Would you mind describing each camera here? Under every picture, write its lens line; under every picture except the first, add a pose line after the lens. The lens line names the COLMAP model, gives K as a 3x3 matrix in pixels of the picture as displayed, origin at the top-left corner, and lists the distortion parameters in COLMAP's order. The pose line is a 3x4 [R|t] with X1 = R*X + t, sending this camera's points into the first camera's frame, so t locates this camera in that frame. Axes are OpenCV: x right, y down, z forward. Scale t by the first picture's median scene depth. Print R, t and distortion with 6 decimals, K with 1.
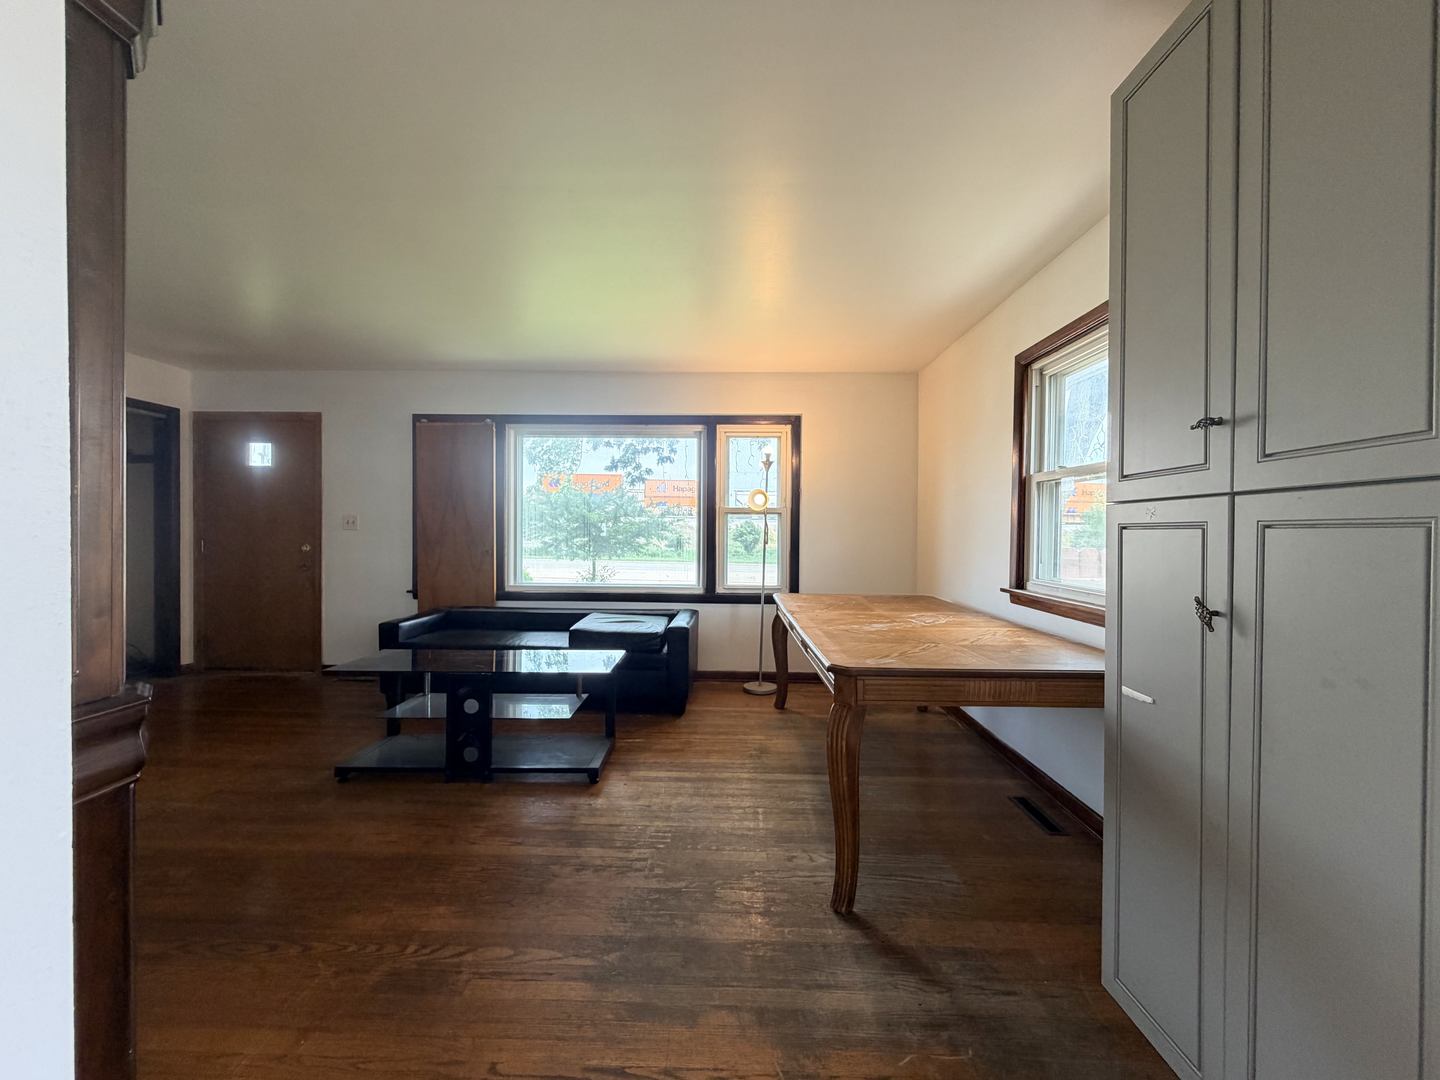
lens RADIAL K [[576.3, 0, 715.6], [0, 576.3, 537.0], [0, 0, 1]] dist [0.000592, 0.000358]
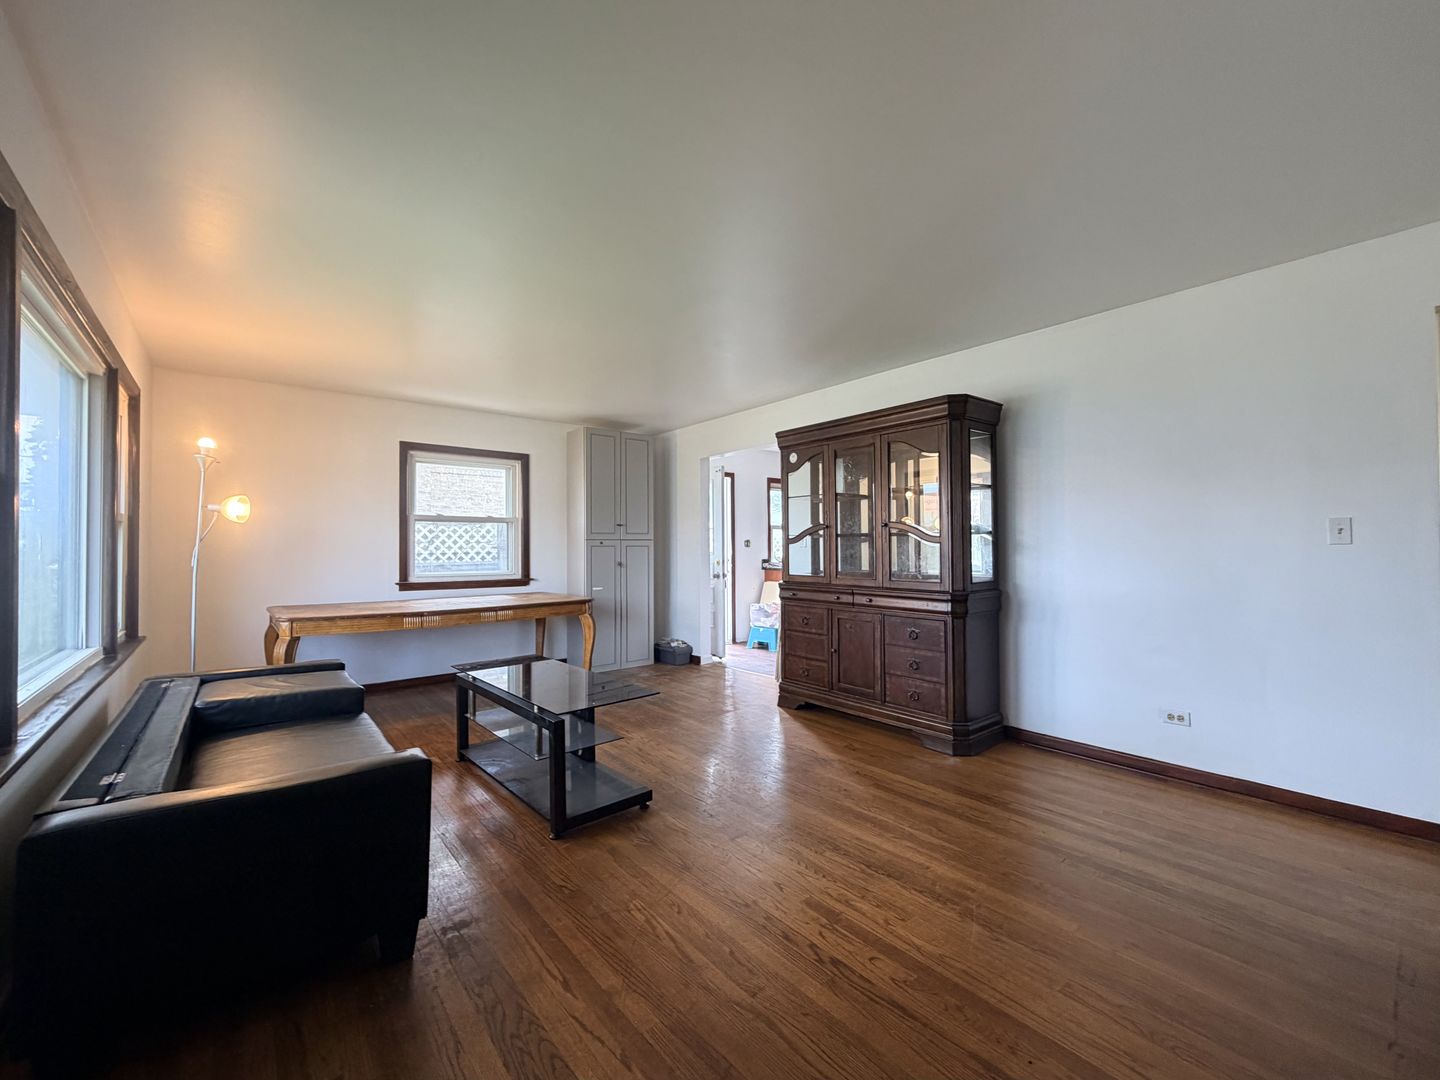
lens RADIAL K [[599.1, 0, 715.0], [0, 599.1, 539.0], [0, 0, 1]] dist [0.000595, 0.000186]
pose [[-0.649394, 0.006609, 0.760424, -0.890135], [0.006561, 0.999974, -0.003088, -0.014873], [-0.760424, 0.002984, -0.649420, 0.931907]]
